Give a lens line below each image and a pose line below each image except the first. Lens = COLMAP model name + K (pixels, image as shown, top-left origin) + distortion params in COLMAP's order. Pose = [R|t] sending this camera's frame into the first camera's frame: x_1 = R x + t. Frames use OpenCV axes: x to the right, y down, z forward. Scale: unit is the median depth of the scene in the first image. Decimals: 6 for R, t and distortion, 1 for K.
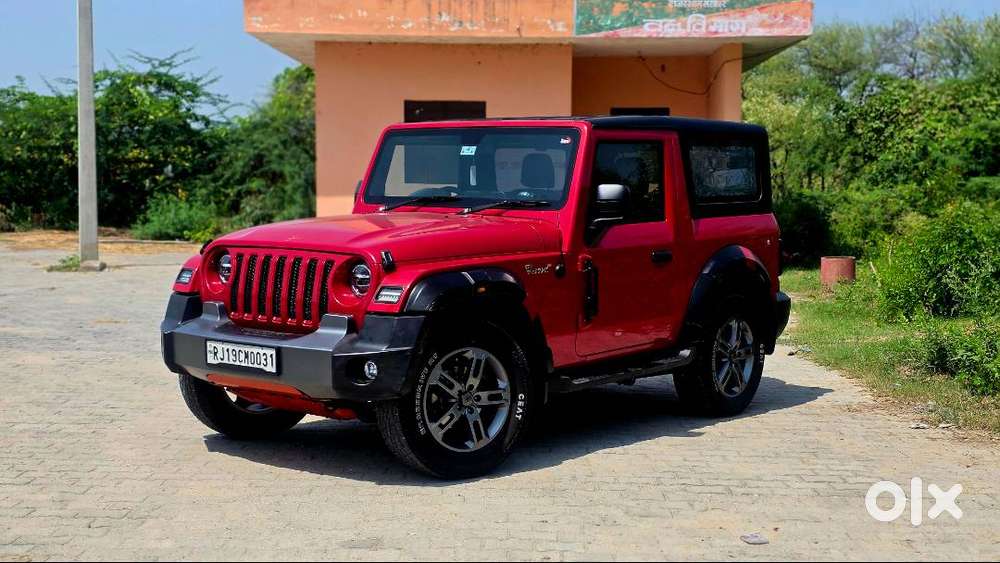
lens RADIAL K [[1392.7, 0, 500.0], [0, 1392.7, 281.5], [0, 0, 1]] dist [0.196698, -0.678071]
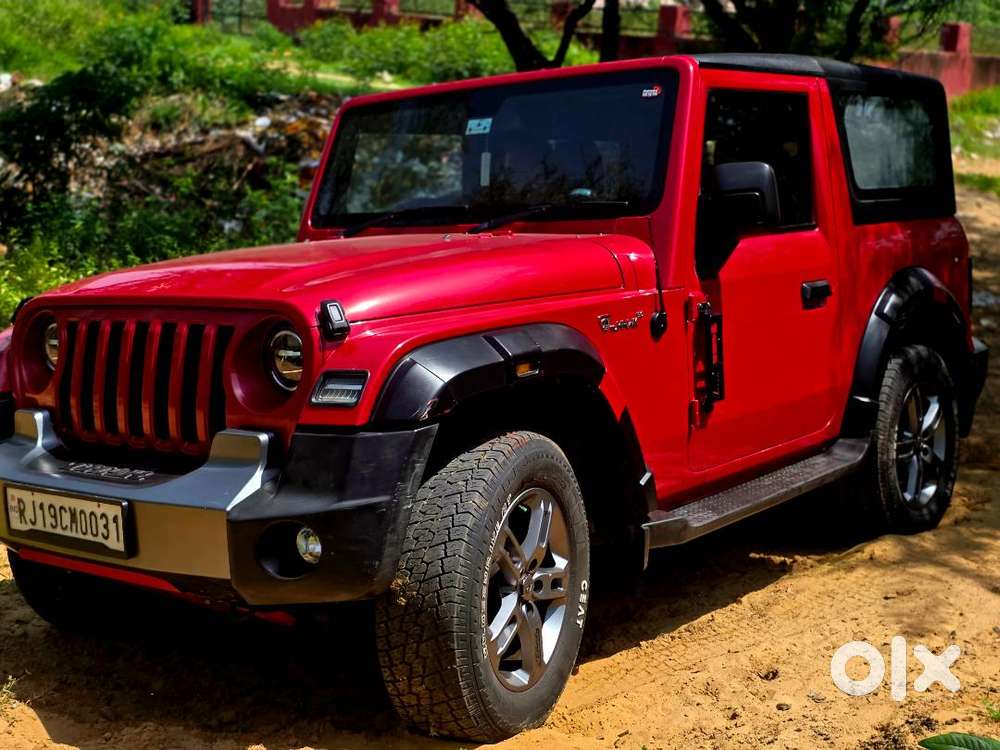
lens RADIAL K [[1333.8, 0, 500.6], [0, 1333.8, 385.7], [0, 0, 1]] dist [0.205762, -0.475522]
pose [[0.998849, -0.047814, -0.003802, -0.019218], [0.047929, 0.998025, 0.040605, -0.008130], [0.001853, -0.040740, 0.999168, 0.498317]]
